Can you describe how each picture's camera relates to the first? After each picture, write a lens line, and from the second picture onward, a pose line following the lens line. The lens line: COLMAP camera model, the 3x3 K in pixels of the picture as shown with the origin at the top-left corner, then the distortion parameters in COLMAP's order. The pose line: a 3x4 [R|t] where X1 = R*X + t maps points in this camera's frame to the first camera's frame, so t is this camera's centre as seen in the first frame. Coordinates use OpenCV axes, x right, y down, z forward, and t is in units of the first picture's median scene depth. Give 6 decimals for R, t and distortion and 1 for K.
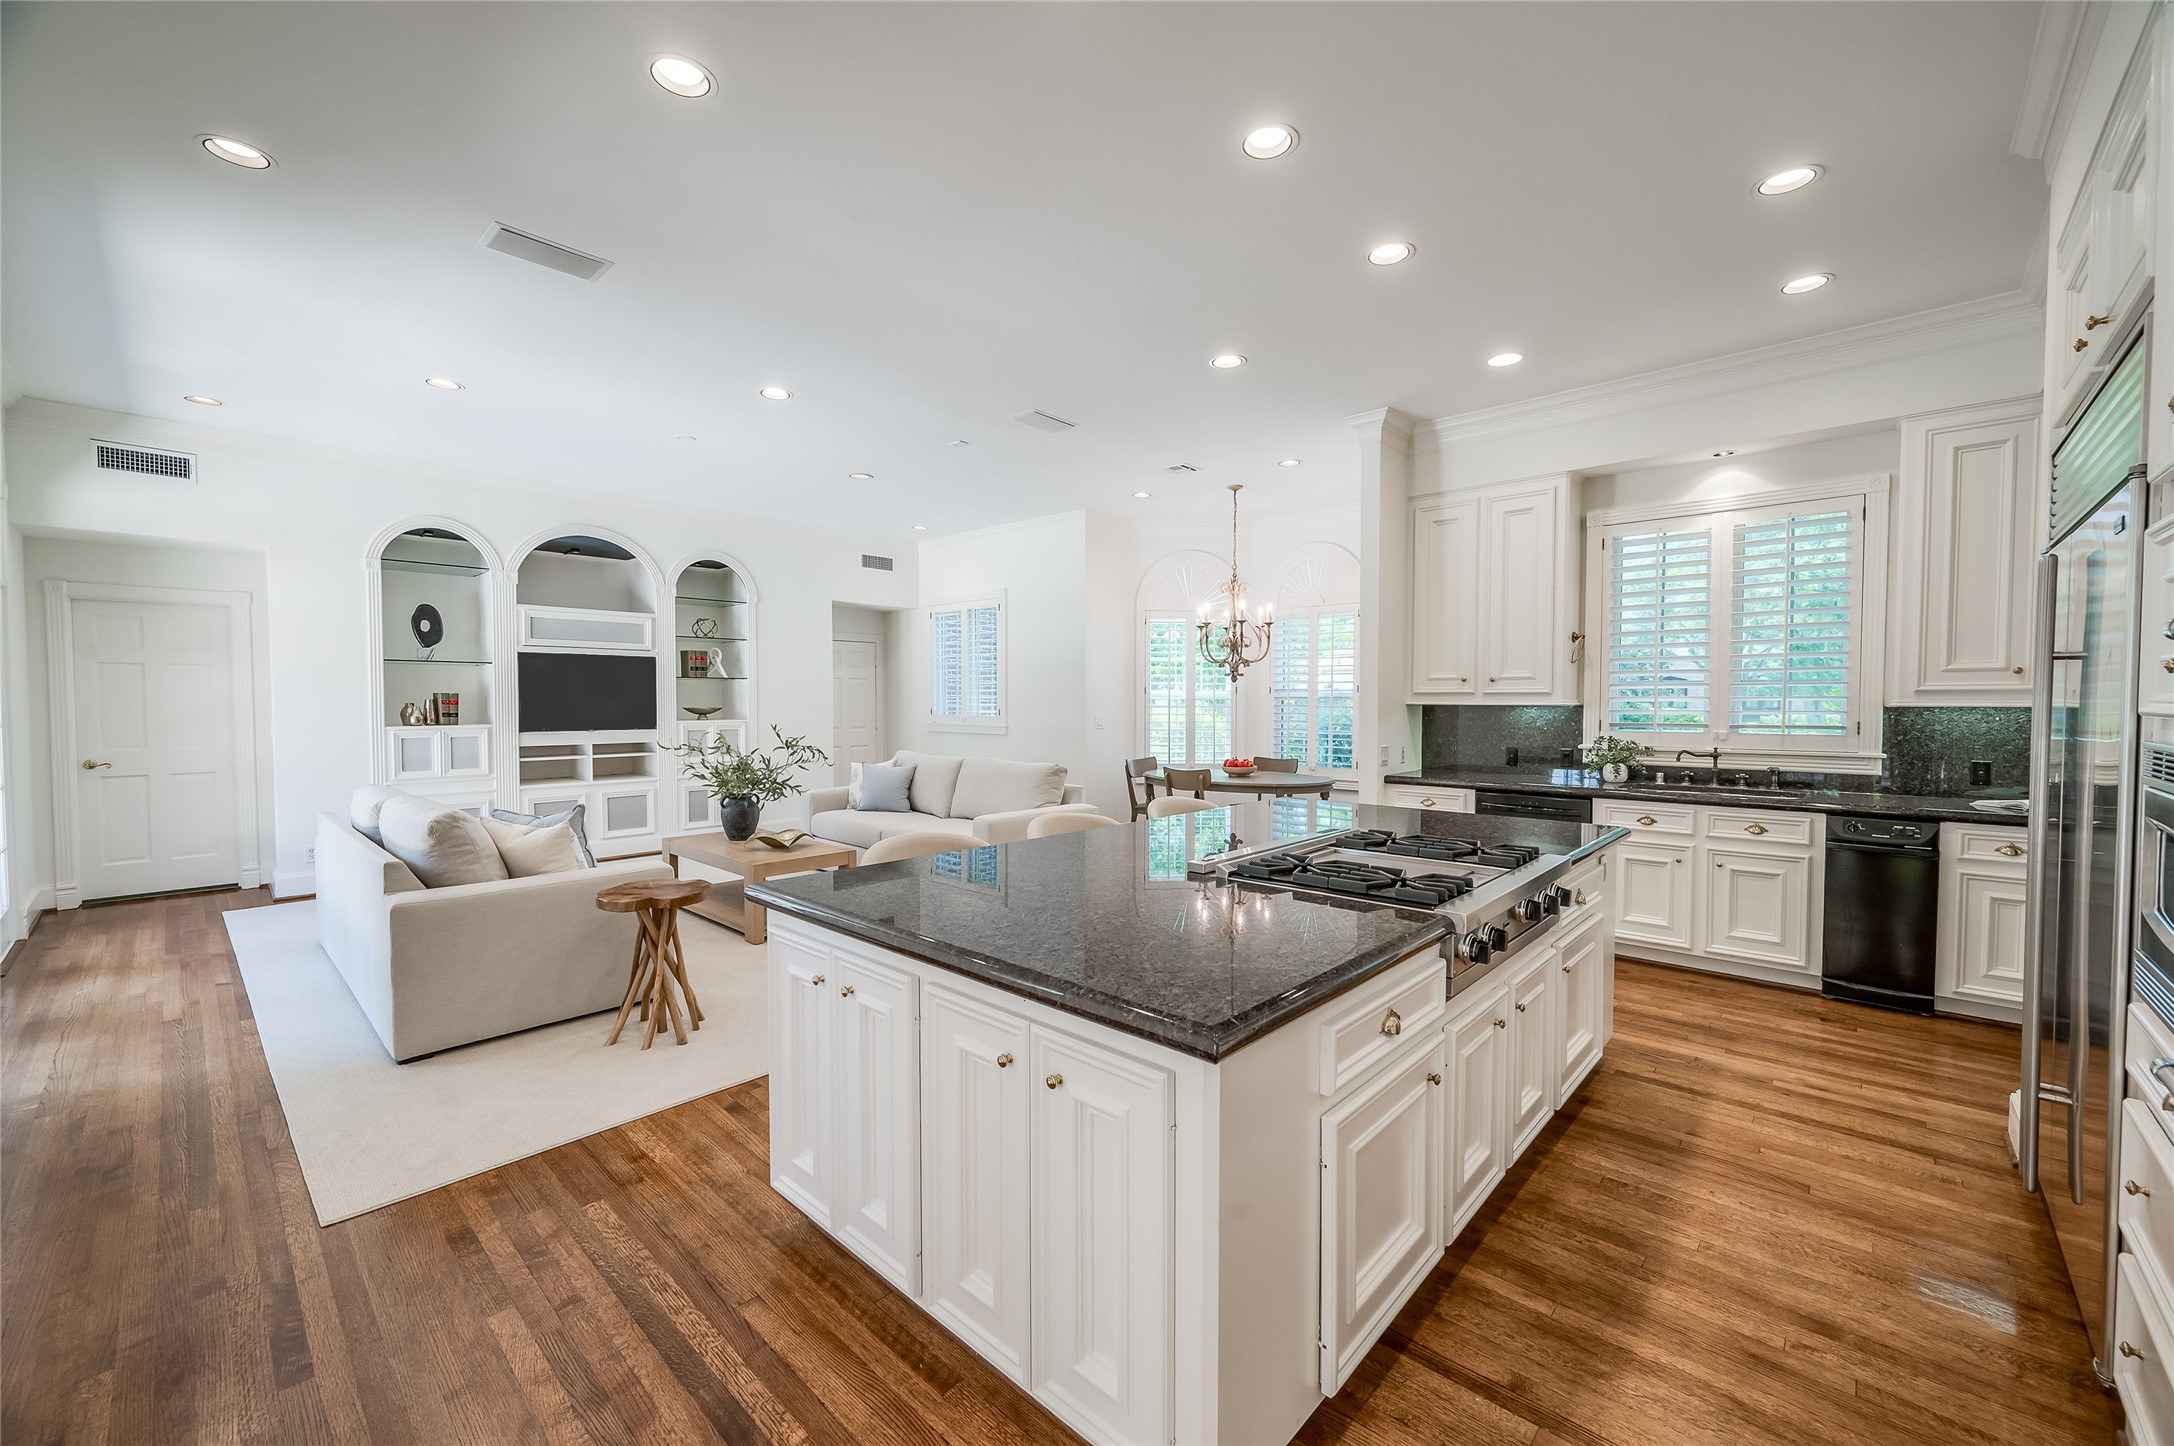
lens RADIAL K [[864.8, 0, 1087.0], [0, 864.8, 723.0], [0, 0, 1]] dist [0.000375, 0.000397]
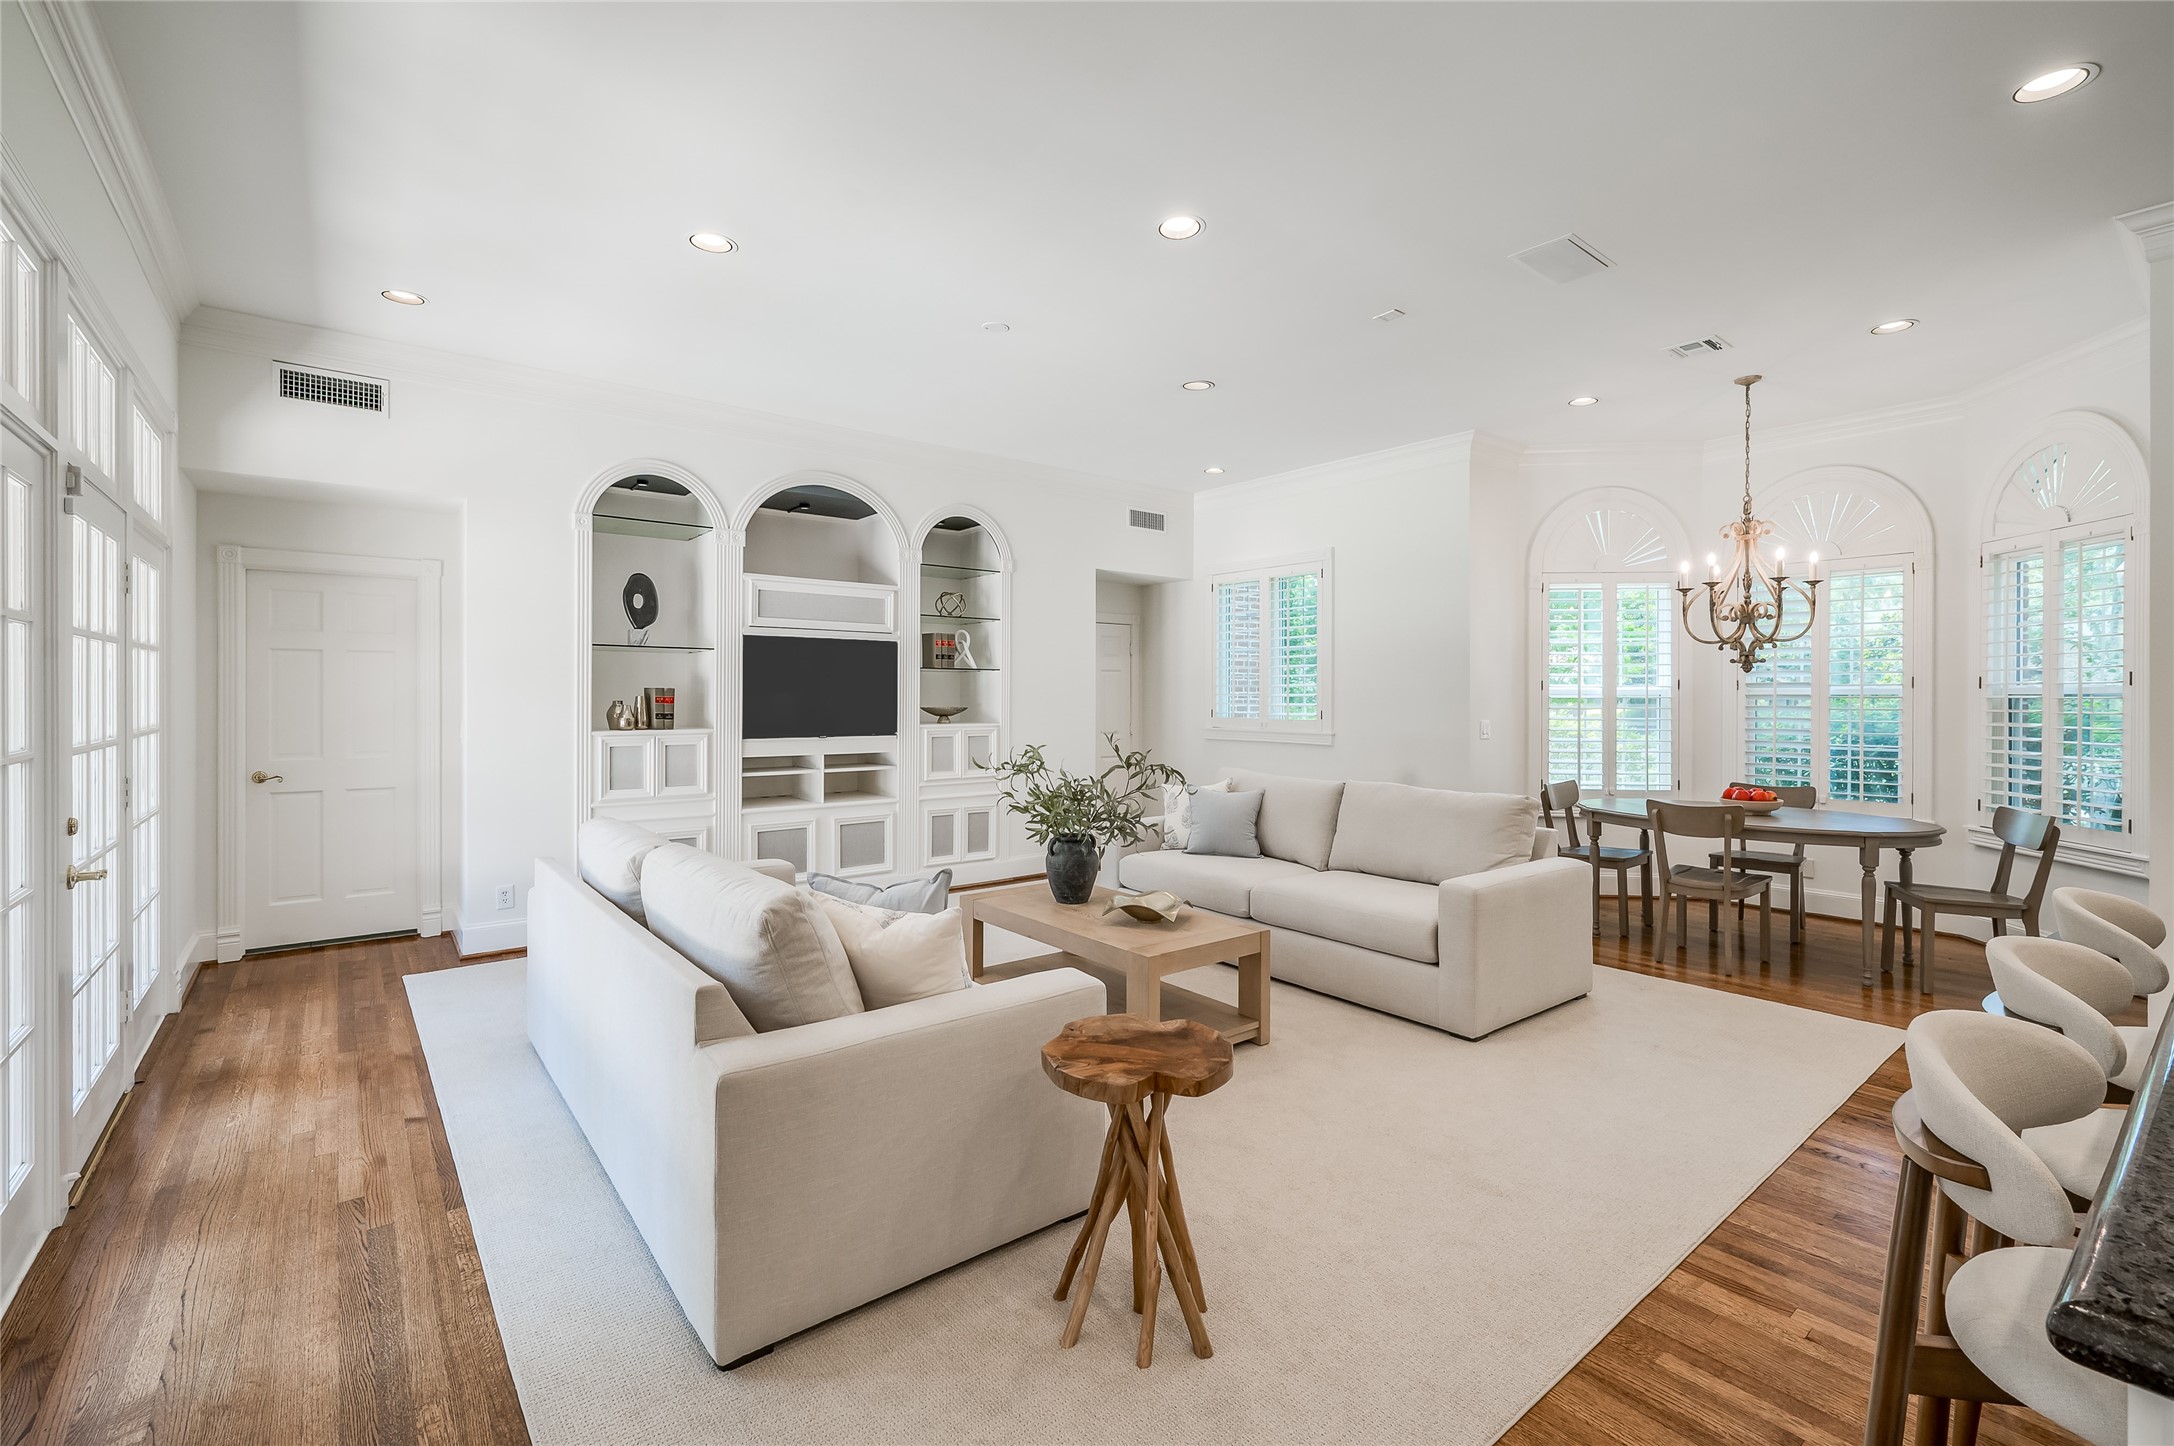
lens RADIAL K [[961.4, 0, 1085.4], [0, 961.4, 693.5], [0, 0, 1]] dist [0.001637, -0.000810]
pose [[0.988465, 0.001066, -0.151448, -0.238162], [-0.005861, 0.999496, -0.031213, -0.005066], [0.151339, 0.031740, 0.987972, 0.212453]]
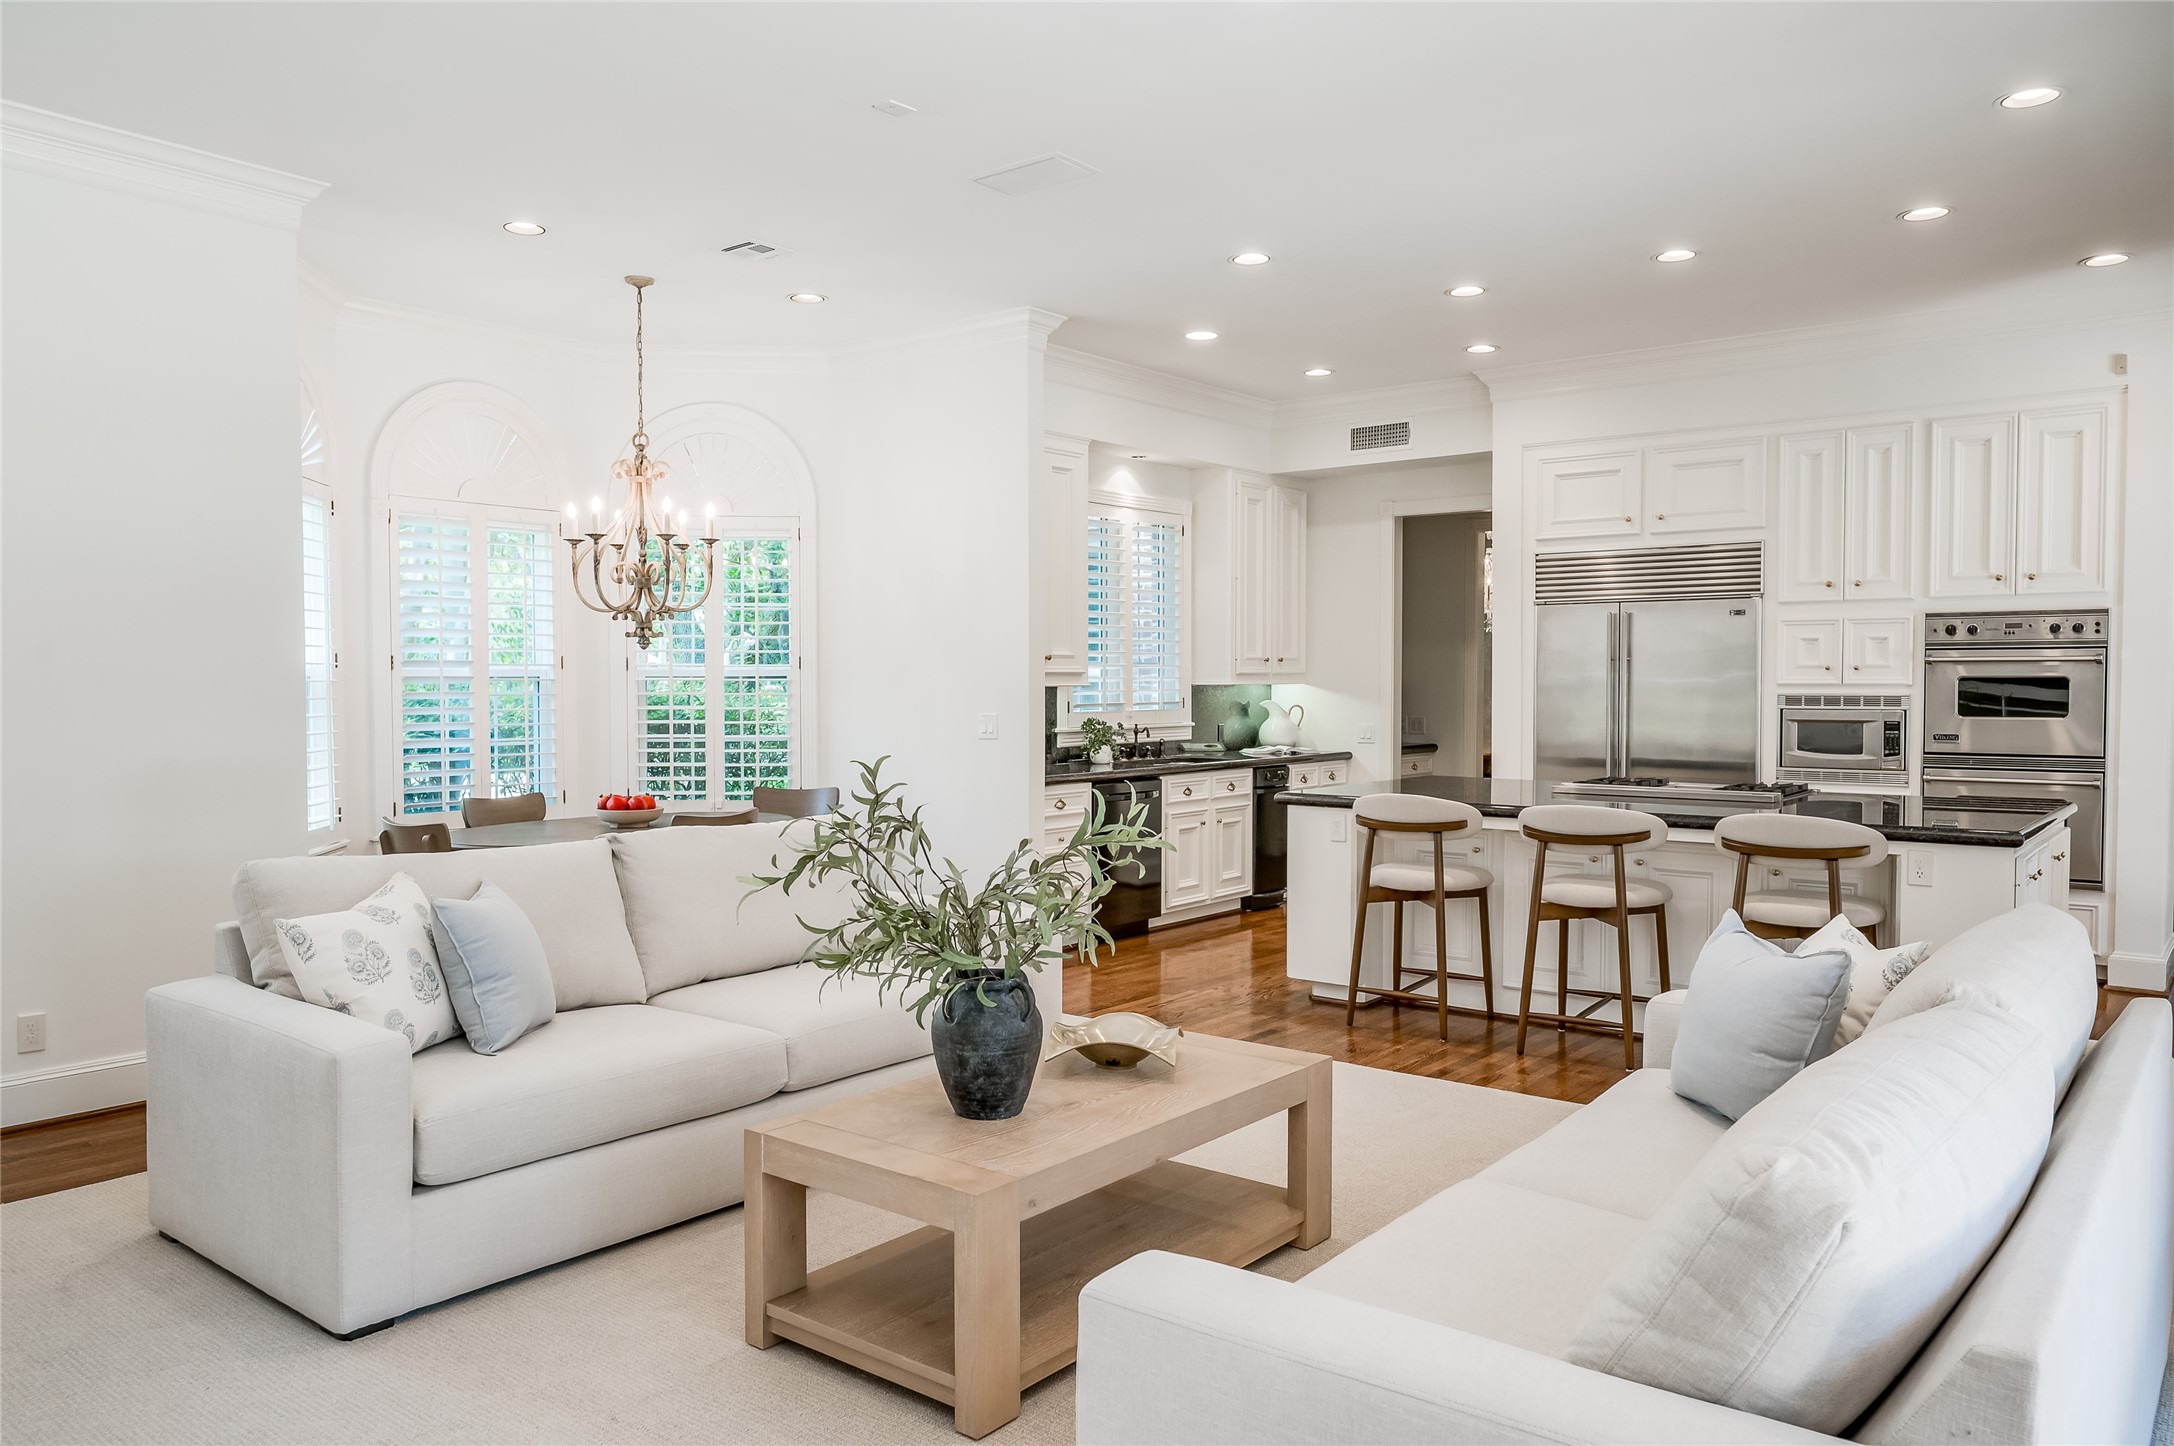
lens RADIAL K [[1526.7, 0, 1087.0], [0, 1526.7, 723.0], [0, 0, 1]] dist [0.001149, 0.000983]
pose [[-0.083549, -0.028495, 0.996096, -0.850092], [0.030797, 0.999040, 0.031162, -0.024714], [-0.996028, 0.033281, -0.082592, 0.875942]]
